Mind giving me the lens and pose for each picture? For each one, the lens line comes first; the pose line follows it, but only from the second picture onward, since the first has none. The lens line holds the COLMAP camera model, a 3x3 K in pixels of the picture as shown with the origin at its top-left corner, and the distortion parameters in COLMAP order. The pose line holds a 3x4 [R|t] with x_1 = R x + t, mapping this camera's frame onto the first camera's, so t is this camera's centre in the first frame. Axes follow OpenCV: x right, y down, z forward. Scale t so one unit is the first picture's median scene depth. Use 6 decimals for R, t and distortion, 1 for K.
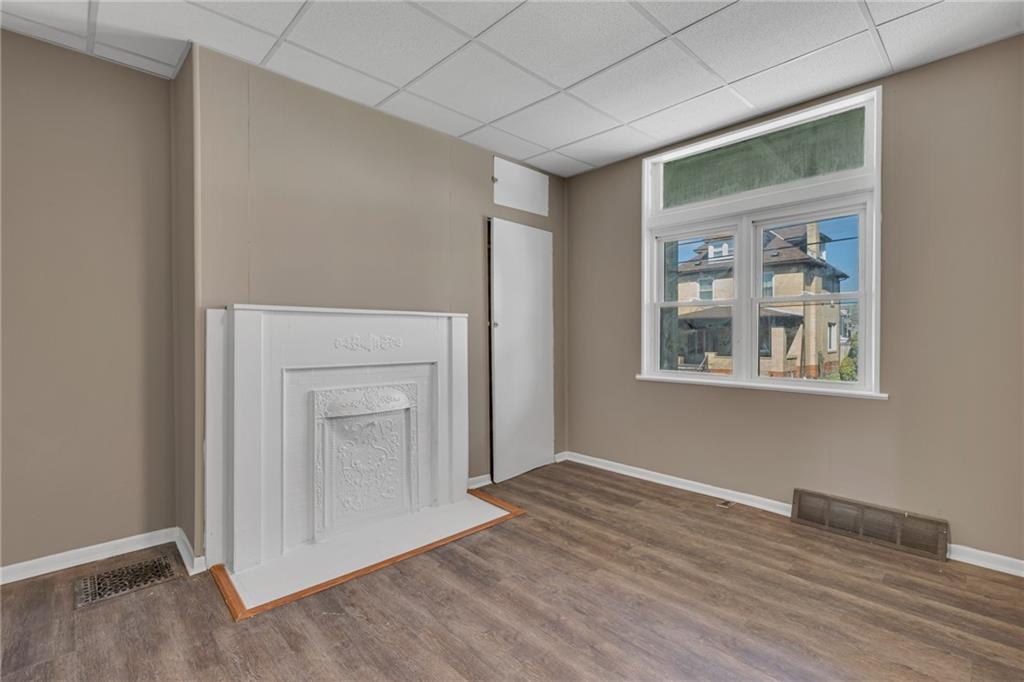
lens RADIAL K [[465.8, 0, 514.0], [0, 465.8, 339.4], [0, 0, 1]] dist [0.008572, 0.000535]
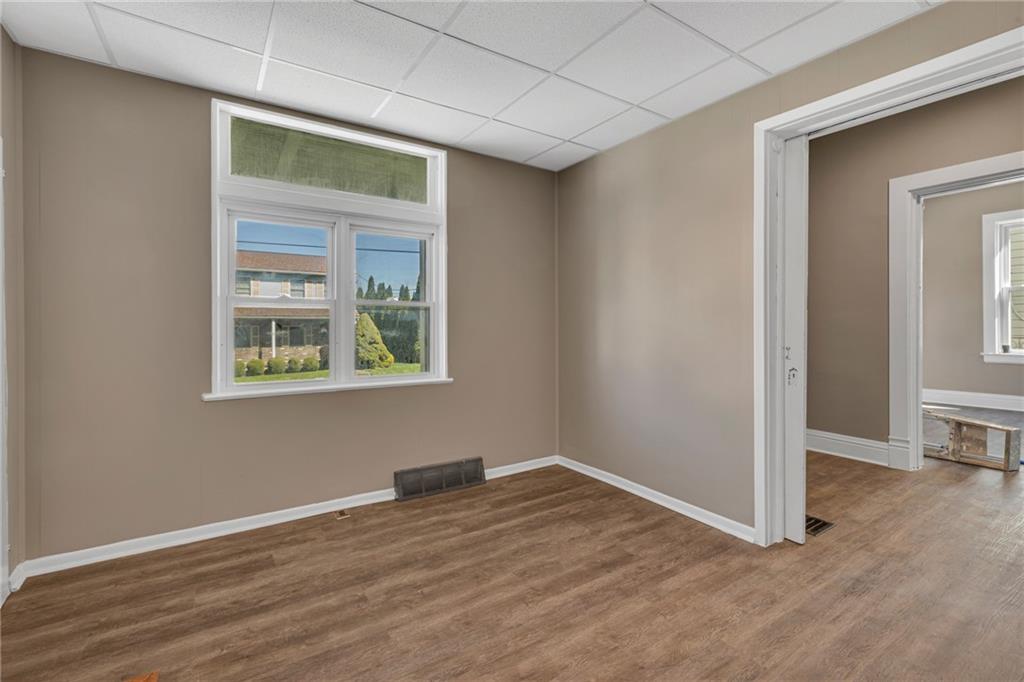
lens RADIAL K [[465.8, 0, 512.6], [0, 465.8, 329.9], [0, 0, 1]] dist [0.008572, 0.000535]
pose [[0.176613, 0.000492, 0.984280, -0.476628], [0.019106, 0.999810, -0.003928, -0.014004], [-0.984095, 0.019500, 0.176570, 0.544656]]
